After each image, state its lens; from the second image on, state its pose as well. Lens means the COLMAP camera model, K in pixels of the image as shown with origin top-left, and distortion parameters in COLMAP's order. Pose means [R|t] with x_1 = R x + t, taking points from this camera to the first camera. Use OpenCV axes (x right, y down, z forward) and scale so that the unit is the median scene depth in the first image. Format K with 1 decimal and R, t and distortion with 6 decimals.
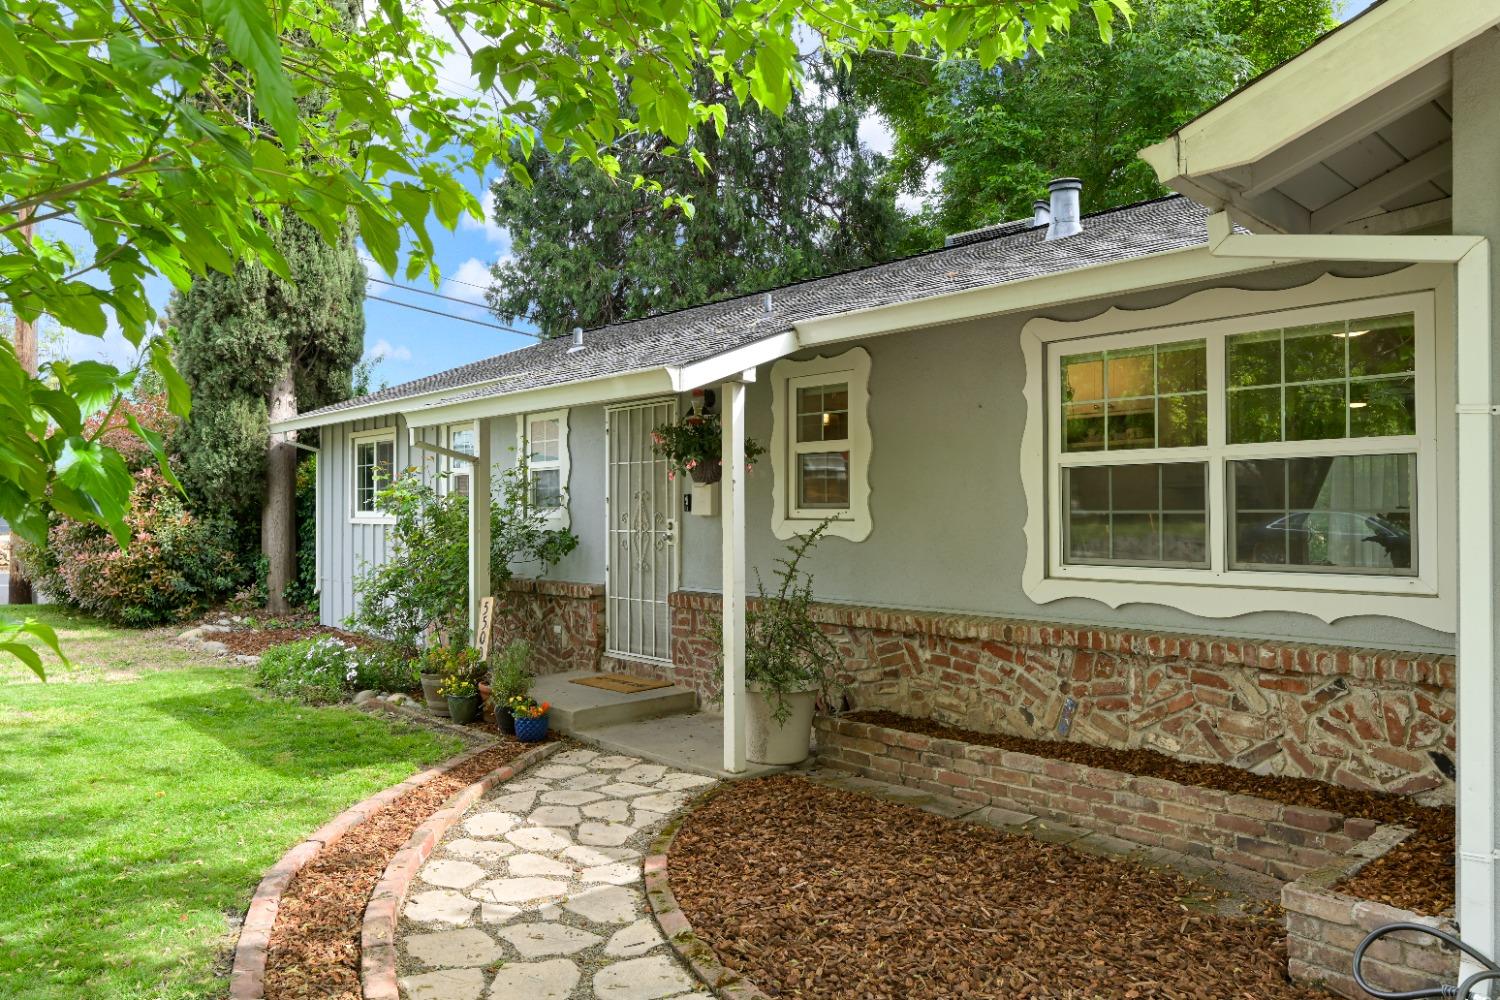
lens RADIAL K [[1033.1, 0, 739.8], [0, 1033.1, 504.8], [0, 0, 1]] dist [0.005170, -0.000372]
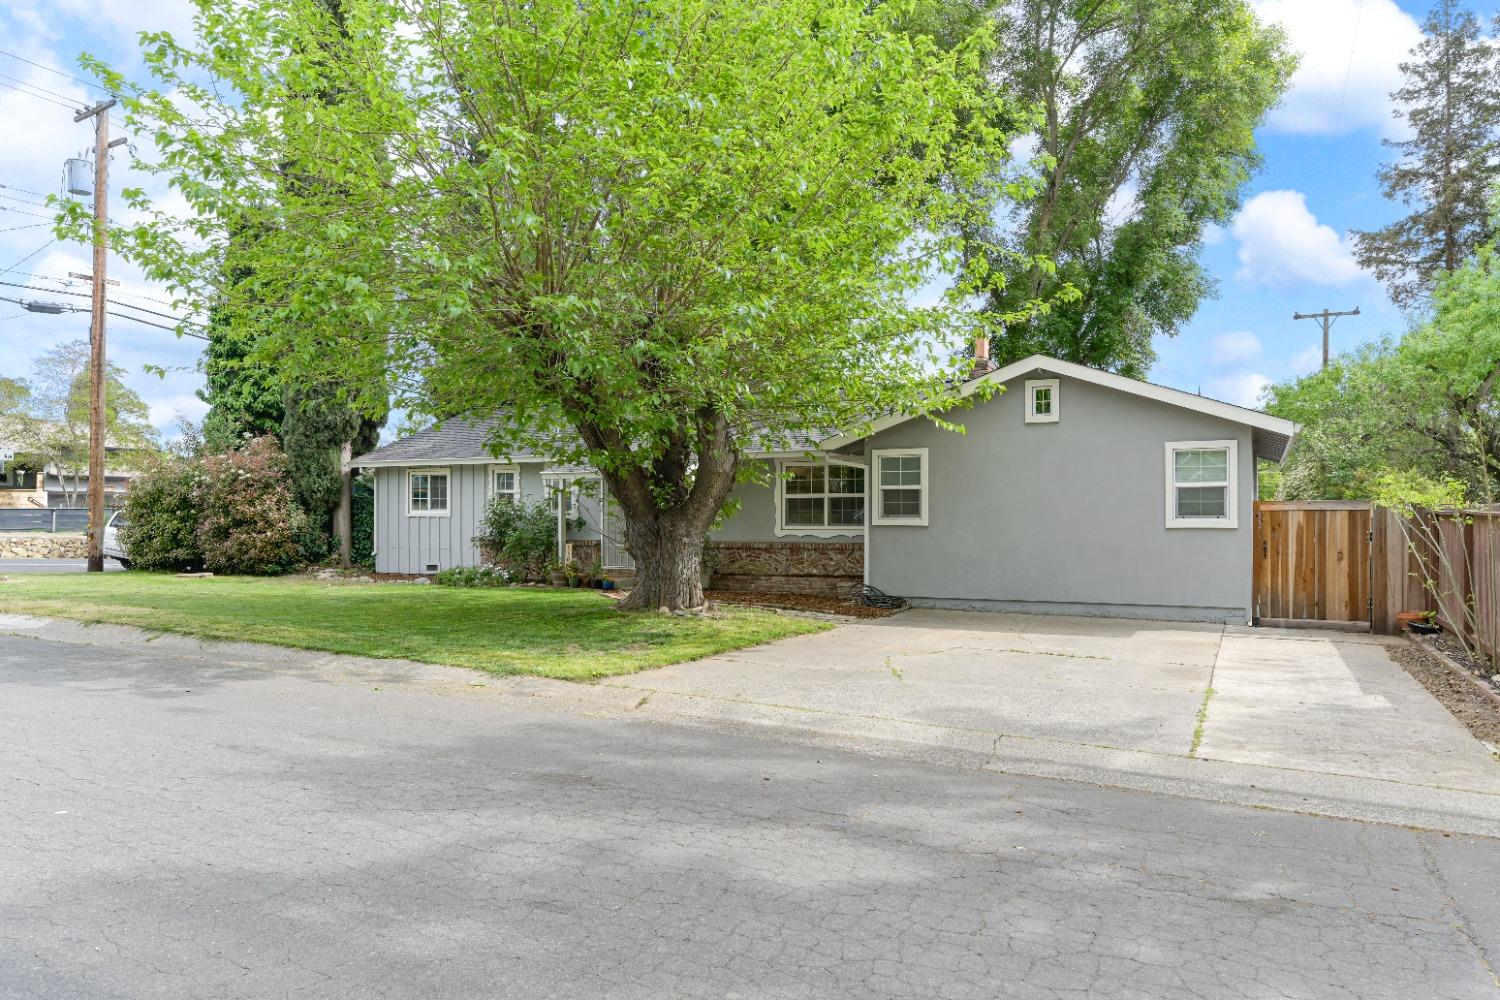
lens RADIAL K [[1033.1, 0, 763.7], [0, 1033.1, 503.0], [0, 0, 1]] dist [0.005170, -0.000372]
pose [[0.924211, -0.000106, 0.381882, -0.767156], [-0.001004, 0.999996, 0.002707, -0.019921], [-0.381880, -0.002885, 0.924207, -1.548858]]
